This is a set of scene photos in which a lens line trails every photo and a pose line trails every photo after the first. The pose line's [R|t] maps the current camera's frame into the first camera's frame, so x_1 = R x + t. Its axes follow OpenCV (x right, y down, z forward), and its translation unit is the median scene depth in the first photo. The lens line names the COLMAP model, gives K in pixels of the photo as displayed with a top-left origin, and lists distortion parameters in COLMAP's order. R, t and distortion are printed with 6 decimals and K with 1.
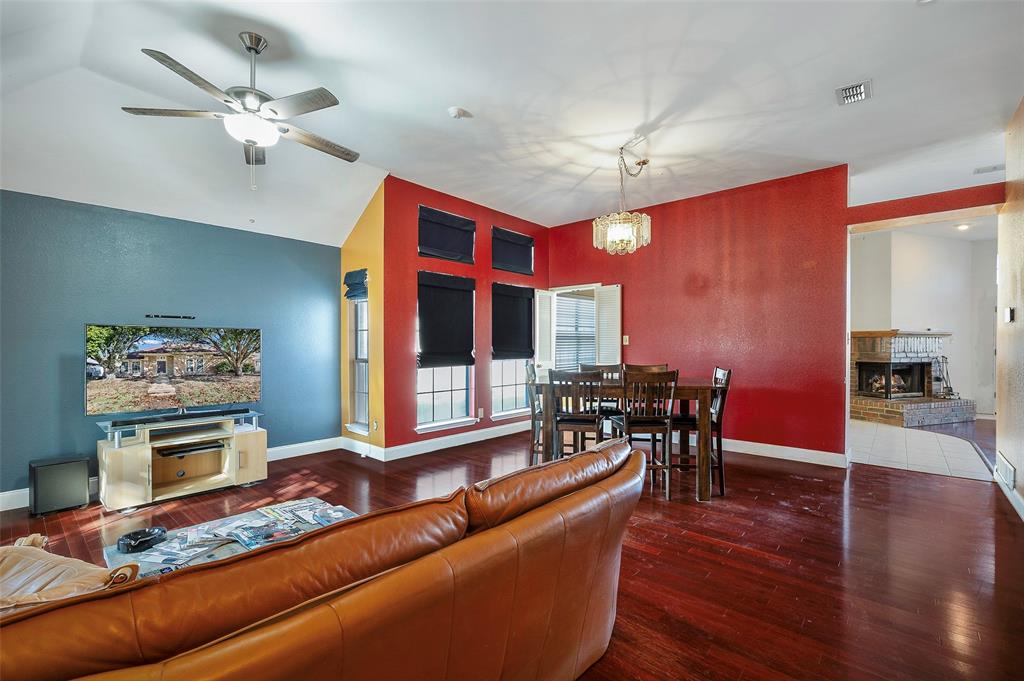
lens RADIAL K [[438.9, 0, 508.2], [0, 438.9, 348.8], [0, 0, 1]] dist [0.001701, 0.000320]
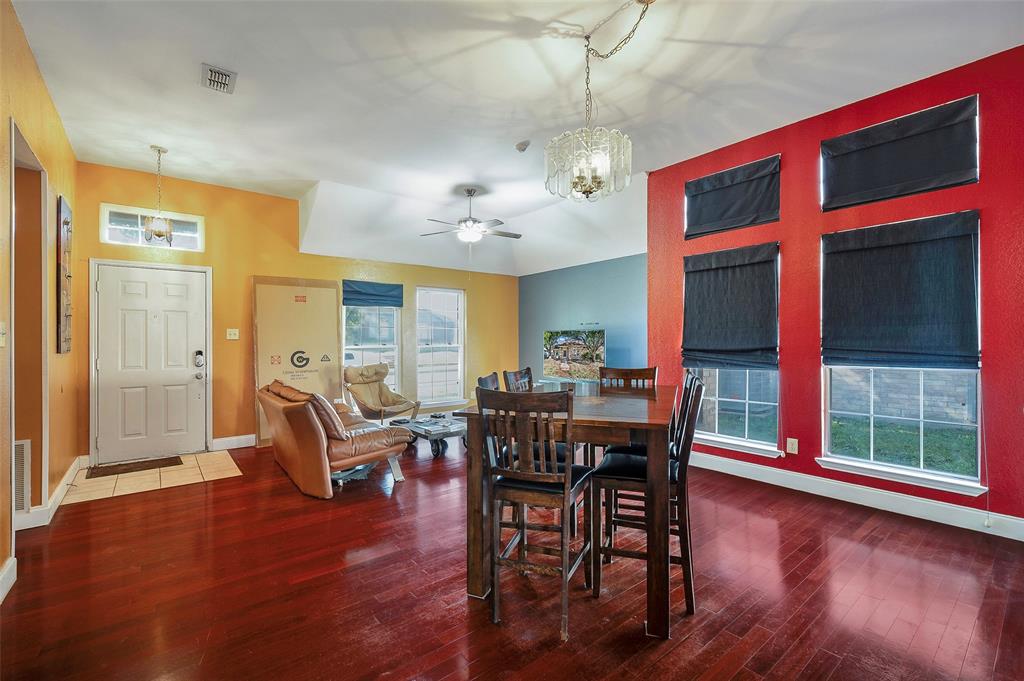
lens RADIAL K [[448.1, 0, 514.9], [0, 448.1, 344.0], [0, 0, 1]] dist [0.000899, 0.000137]
pose [[-0.163126, 0.000681, -0.986605, 0.896977], [-0.011442, 0.999931, 0.002582, 0.000460], [0.986539, 0.011710, -0.163107, 0.965822]]
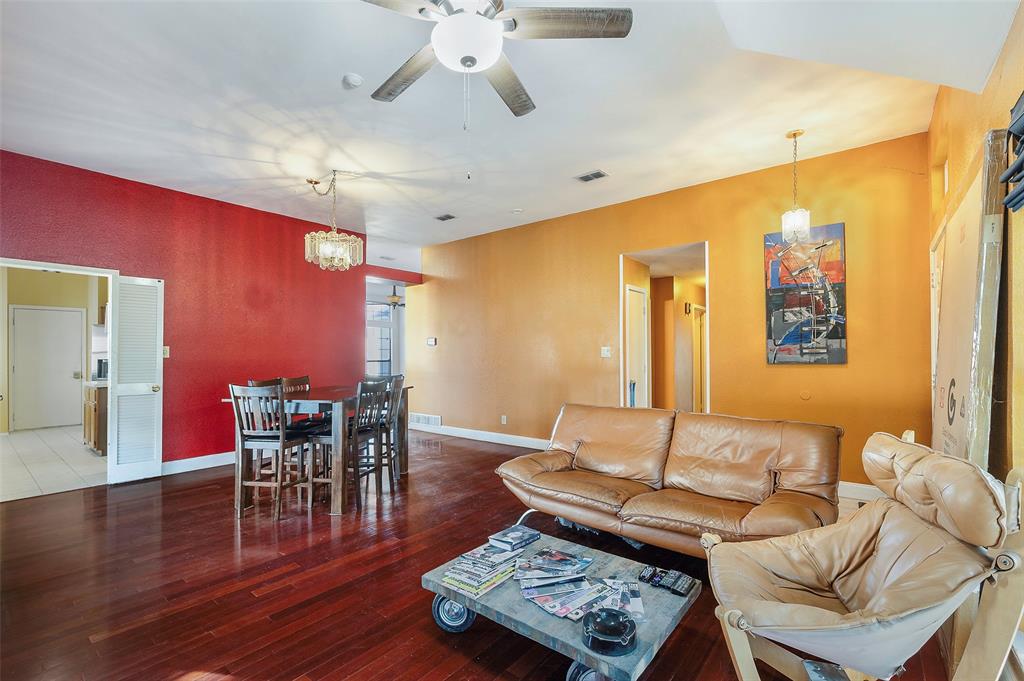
lens RADIAL K [[448.1, 0, 514.9], [0, 448.1, 344.0], [0, 0, 1]] dist [0.000899, 0.000137]
pose [[-0.044110, 0.024455, 0.998727, -0.789836], [0.016126, 0.999588, -0.023764, -0.007774], [-0.998897, 0.015057, -0.044486, 0.595842]]
